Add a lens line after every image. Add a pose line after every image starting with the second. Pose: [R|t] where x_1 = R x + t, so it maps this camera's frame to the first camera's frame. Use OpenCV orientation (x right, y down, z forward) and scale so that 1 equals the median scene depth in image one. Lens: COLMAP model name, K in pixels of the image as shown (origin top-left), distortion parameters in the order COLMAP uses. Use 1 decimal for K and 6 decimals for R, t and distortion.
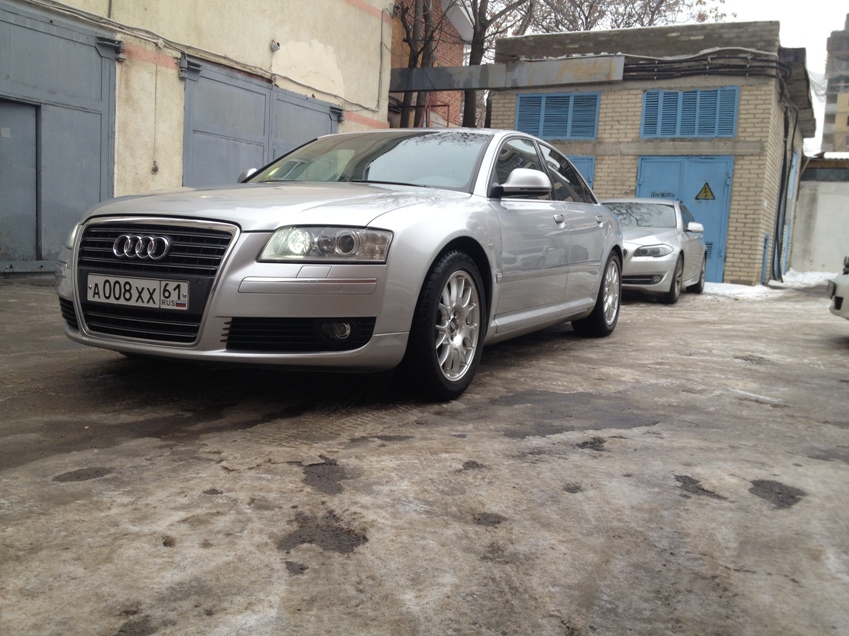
lens RADIAL K [[794.3, 0, 424.5], [0, 794.3, 318.0], [0, 0, 1]] dist [0.103974, -0.224237]
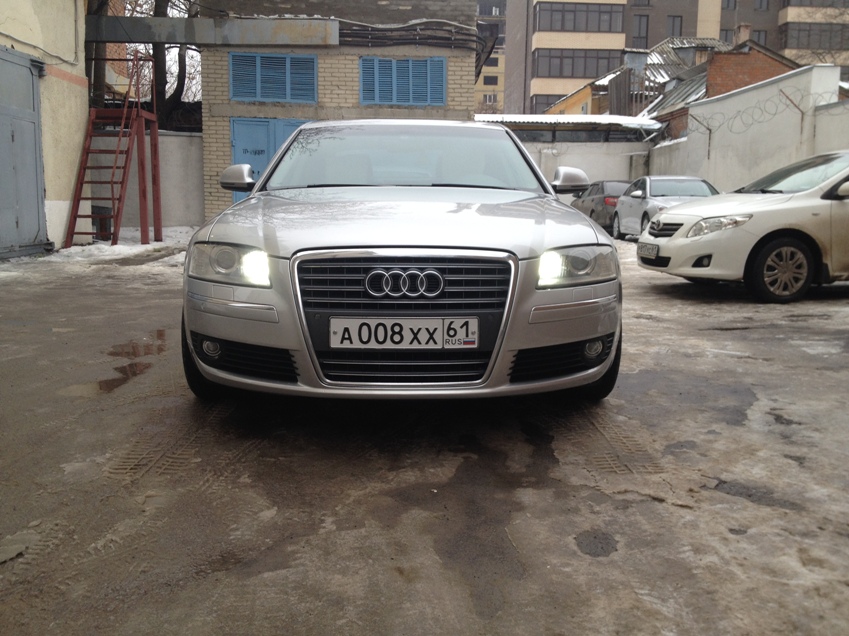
lens RADIAL K [[794.3, 0, 424.5], [0, 794.3, 318.0], [0, 0, 1]] dist [0.103974, -0.224237]
pose [[0.886163, -0.103044, 0.451771, -0.743941], [0.076074, 0.994084, 0.077519, -0.117332], [-0.457086, -0.034327, 0.888760, 0.192523]]
